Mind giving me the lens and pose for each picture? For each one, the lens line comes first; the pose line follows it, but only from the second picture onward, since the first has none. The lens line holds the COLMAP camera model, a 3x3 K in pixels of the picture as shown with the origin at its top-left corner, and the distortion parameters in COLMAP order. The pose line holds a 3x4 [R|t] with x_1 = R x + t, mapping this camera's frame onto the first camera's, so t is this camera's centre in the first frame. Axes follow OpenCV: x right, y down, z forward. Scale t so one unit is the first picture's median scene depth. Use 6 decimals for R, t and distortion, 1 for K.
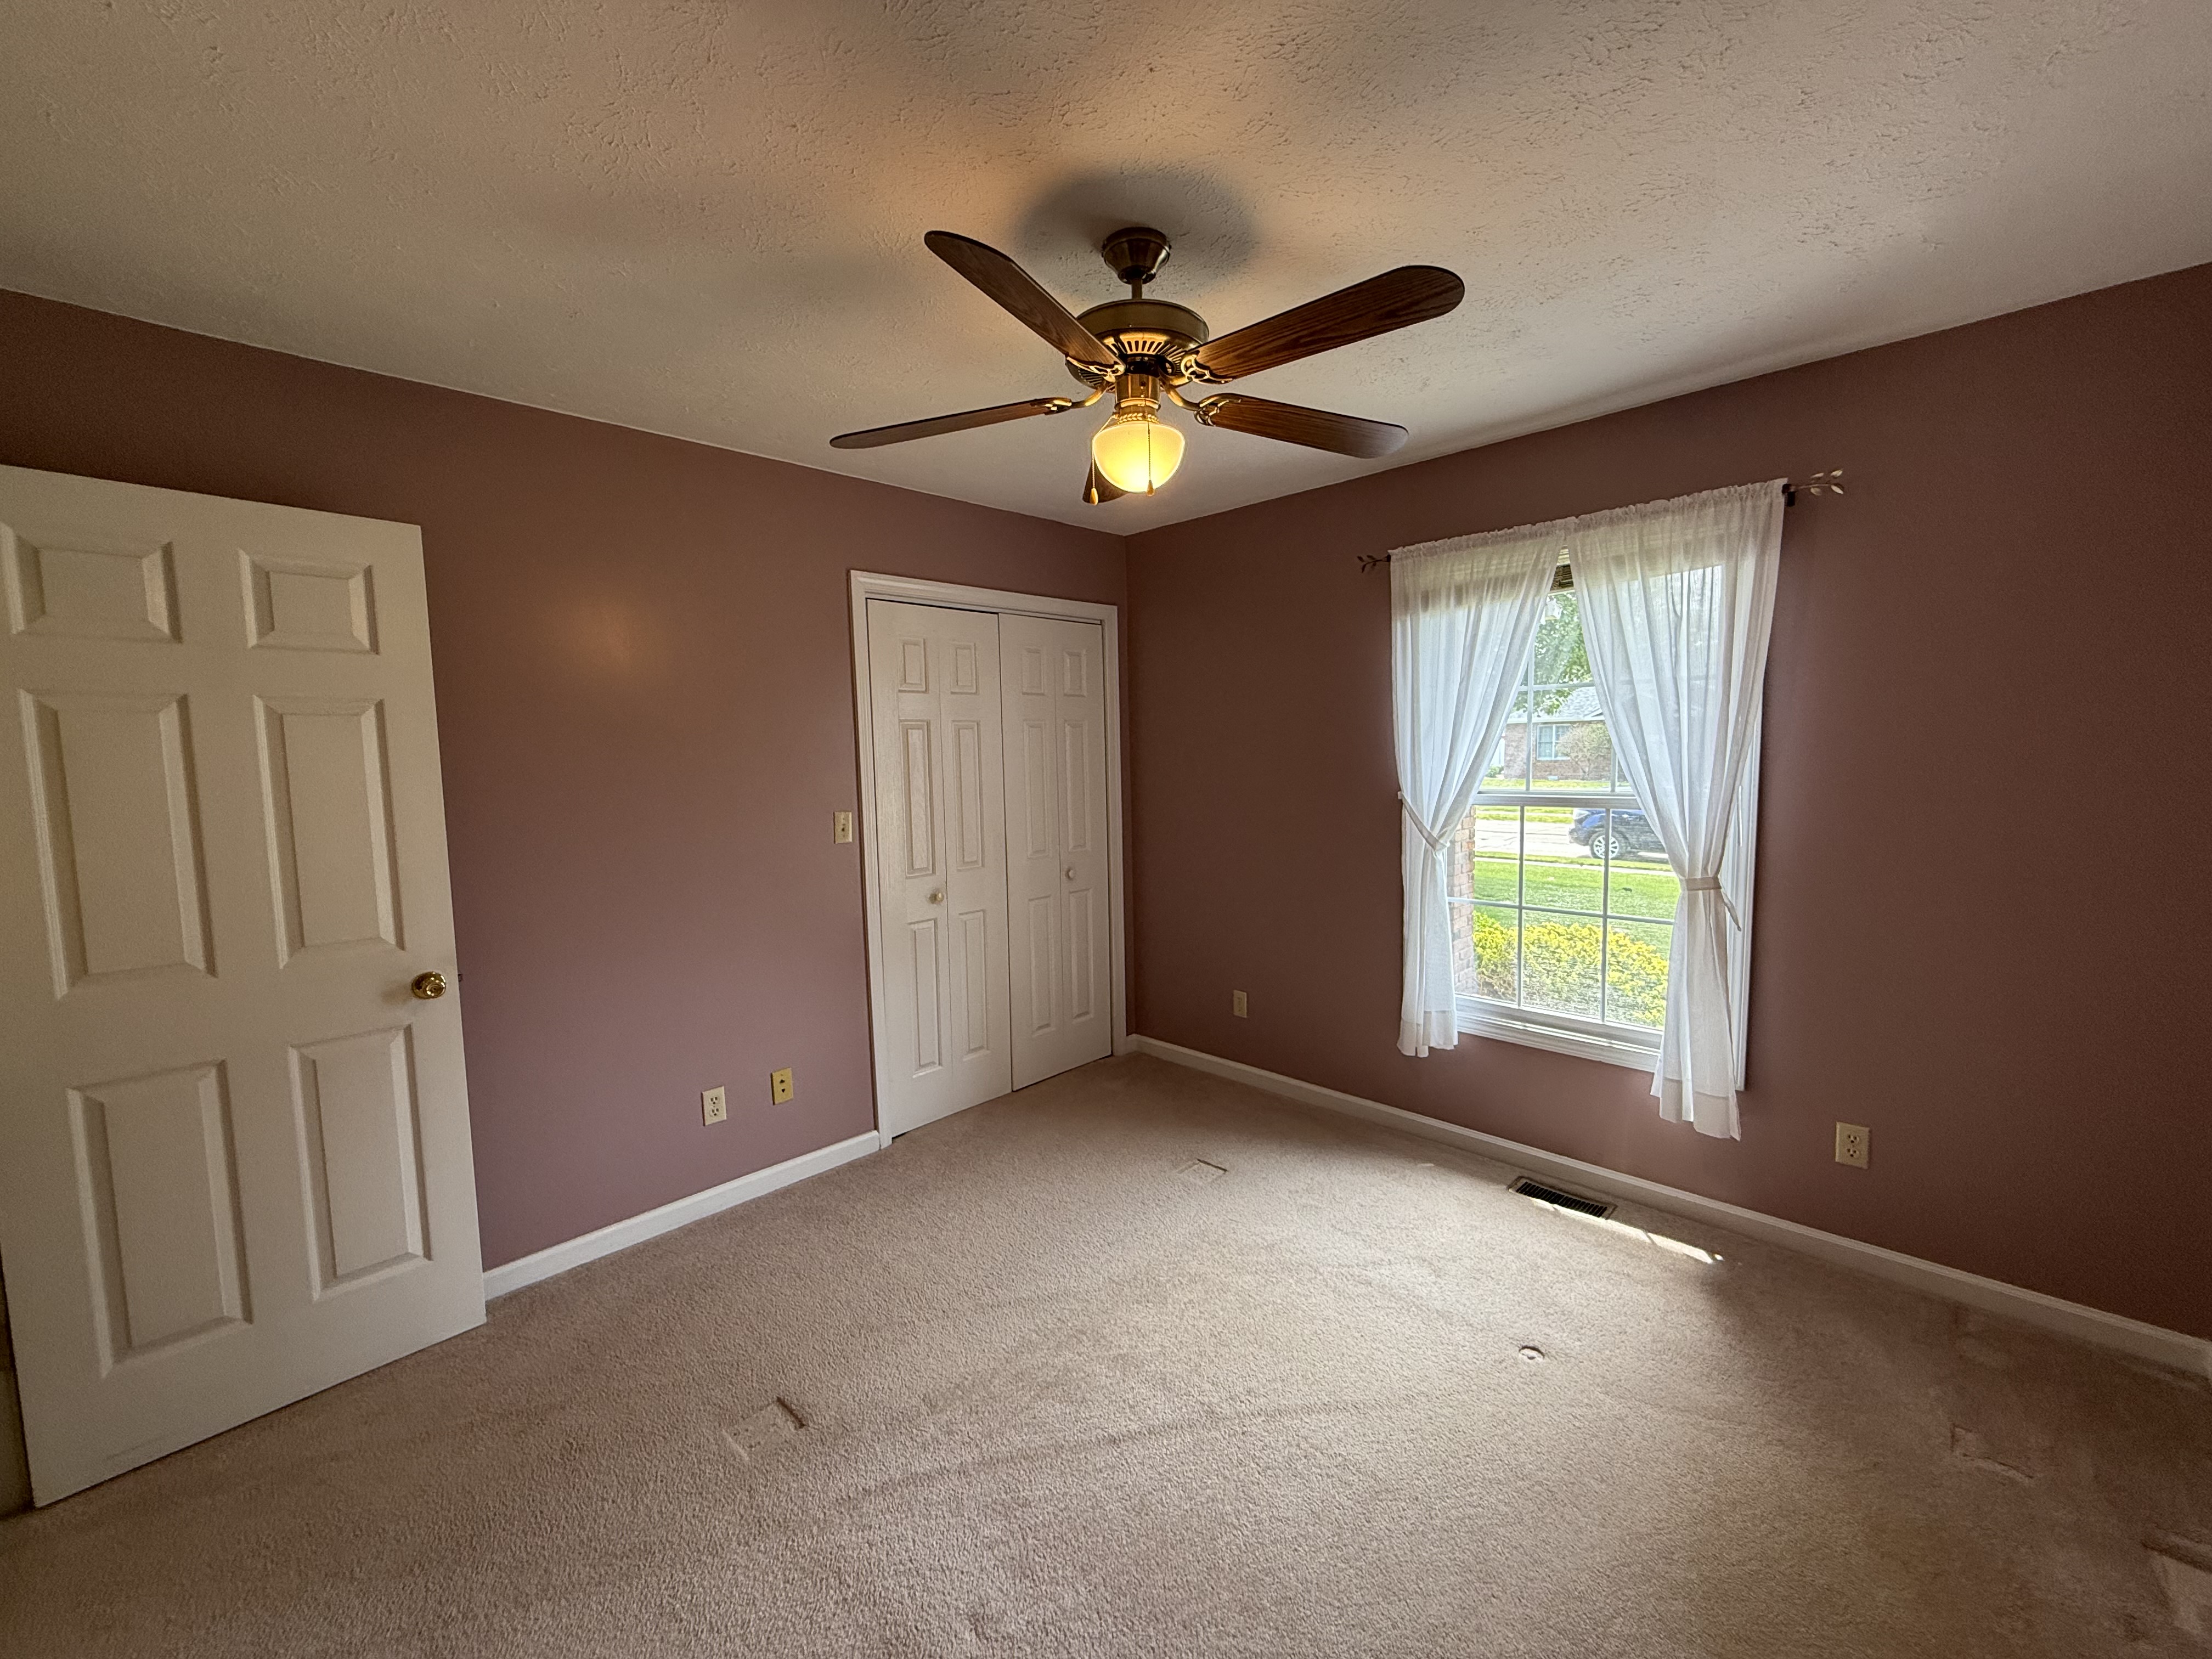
lens RADIAL K [[879.4, 0, 1106.0], [0, 879.4, 829.5], [0, 0, 1]] dist [0.000323, -0.000389]
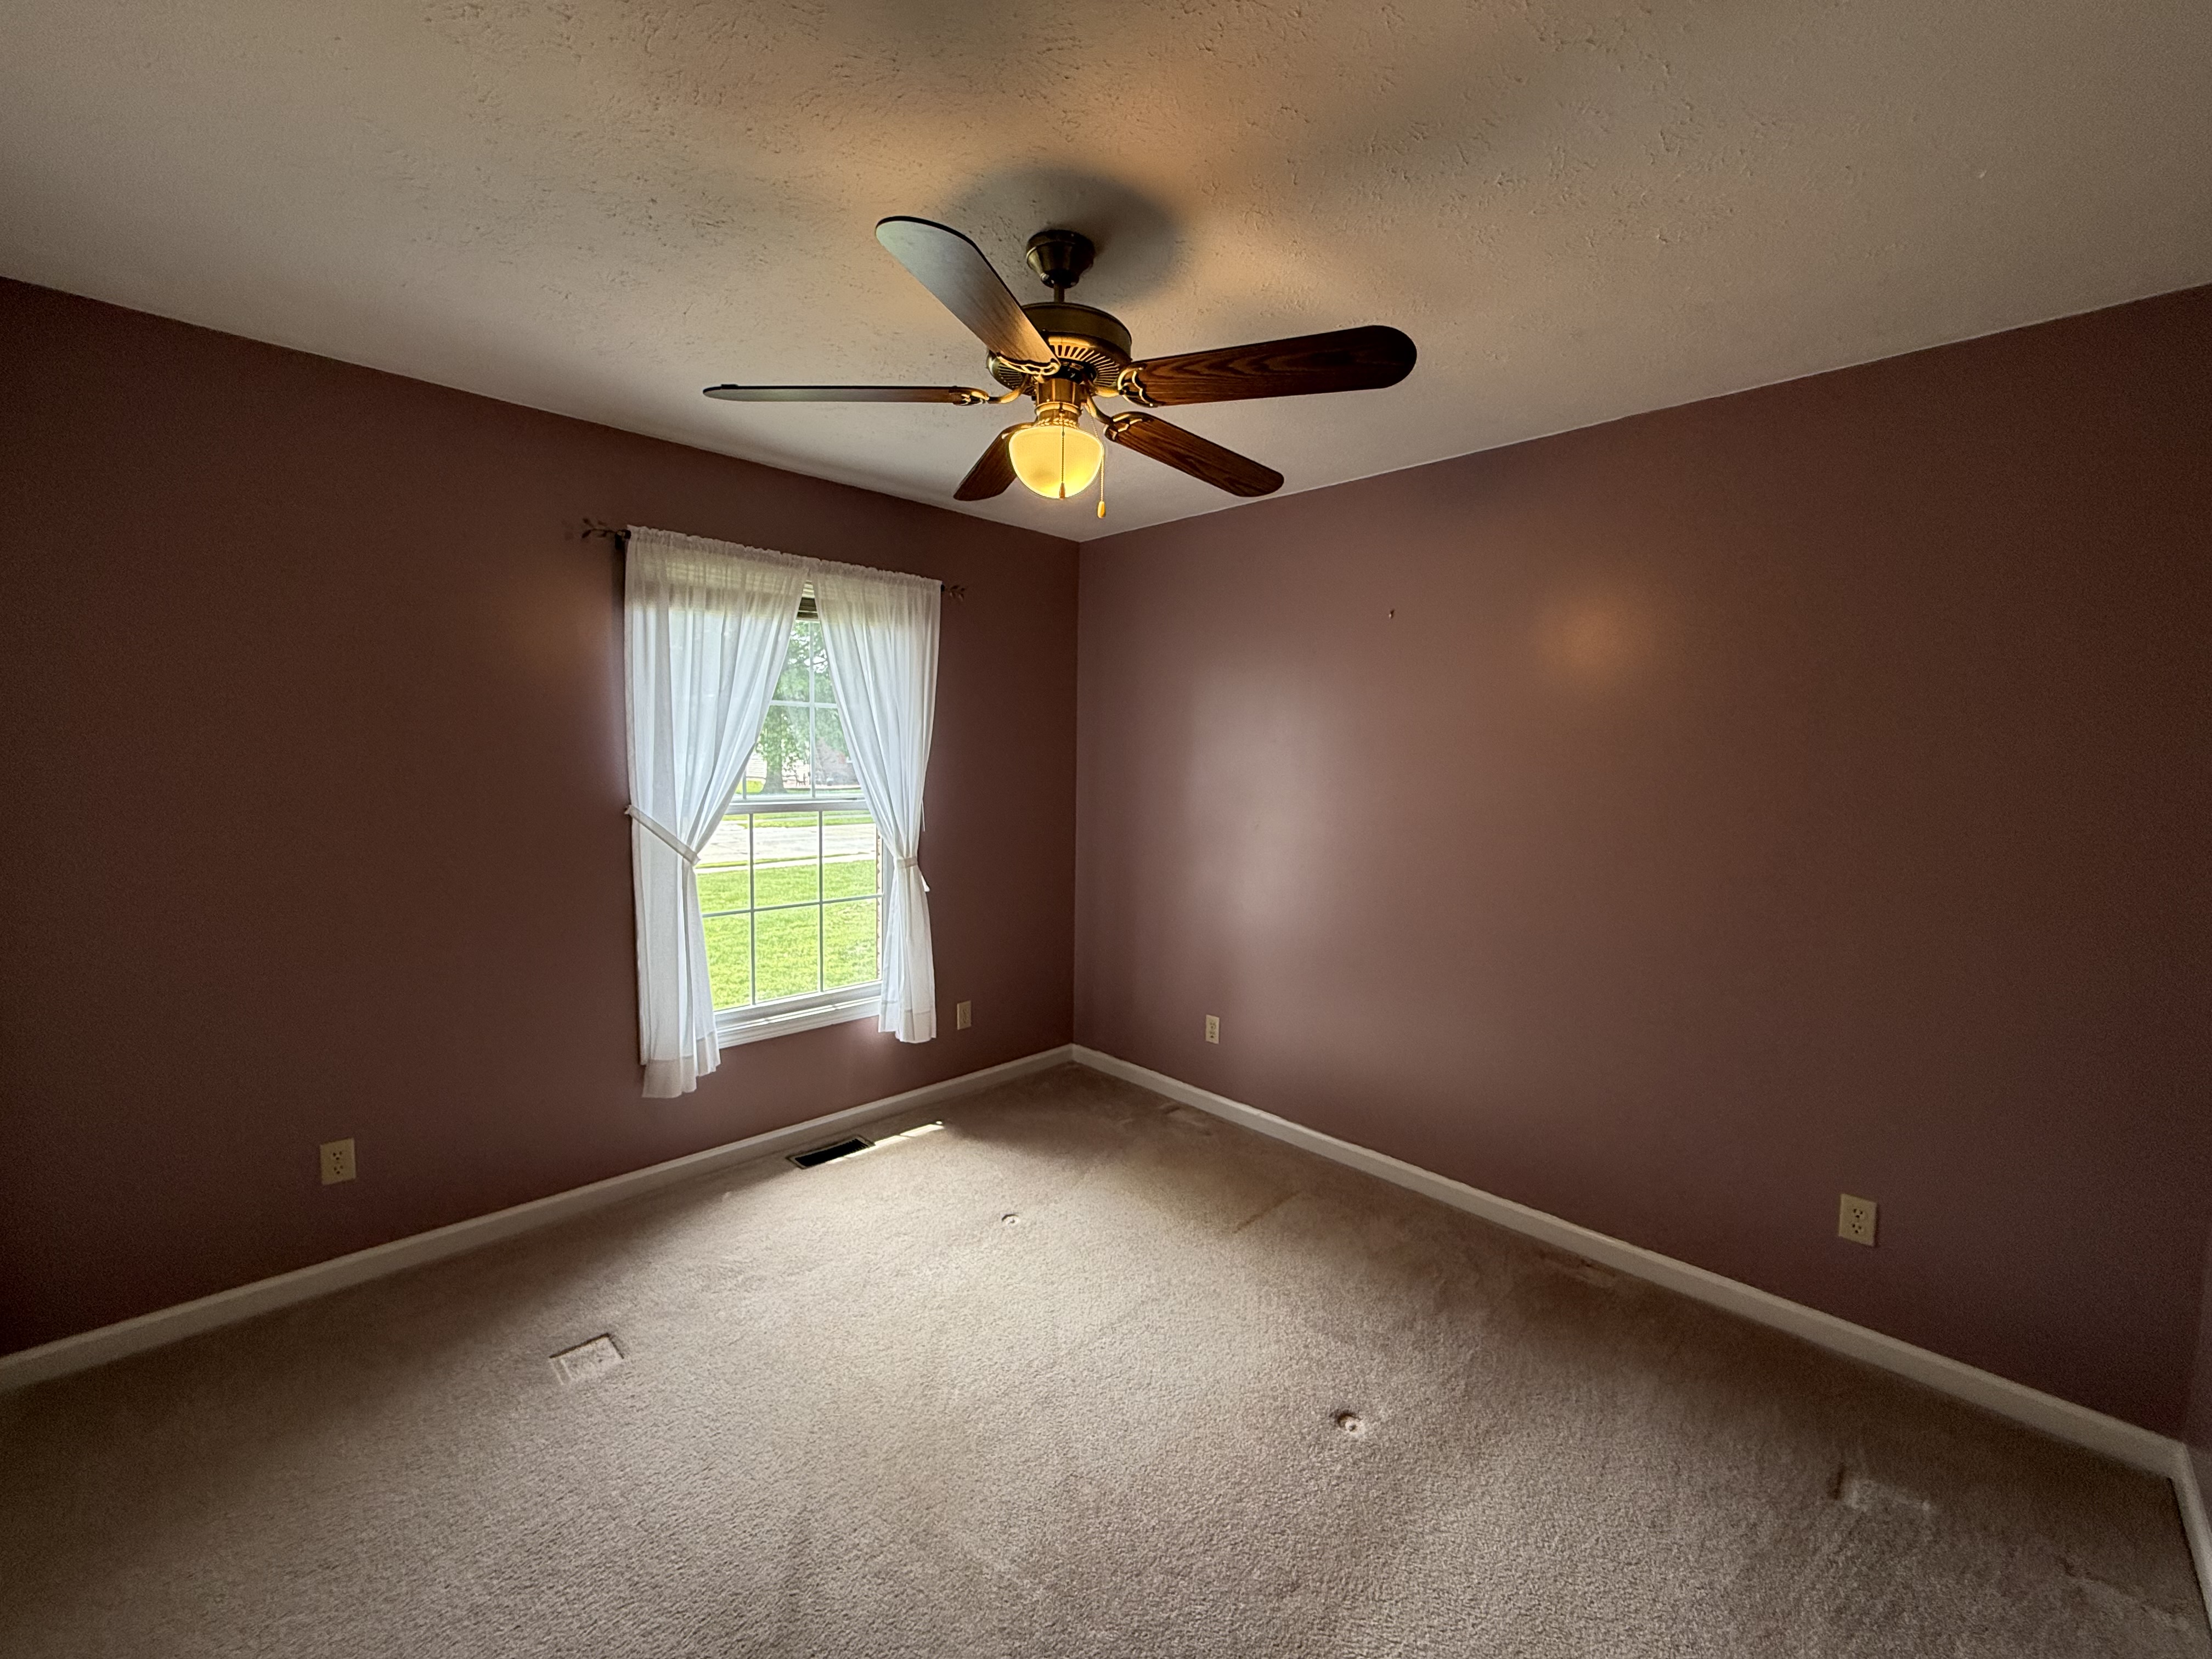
lens RADIAL K [[879.4, 0, 1106.0], [0, 879.4, 829.5], [0, 0, 1]] dist [0.000323, -0.000389]
pose [[0.024980, -0.064998, 0.997573, -0.576207], [0.074965, 0.995196, 0.062966, -0.043217], [-0.996873, 0.073210, 0.029733, 0.563417]]
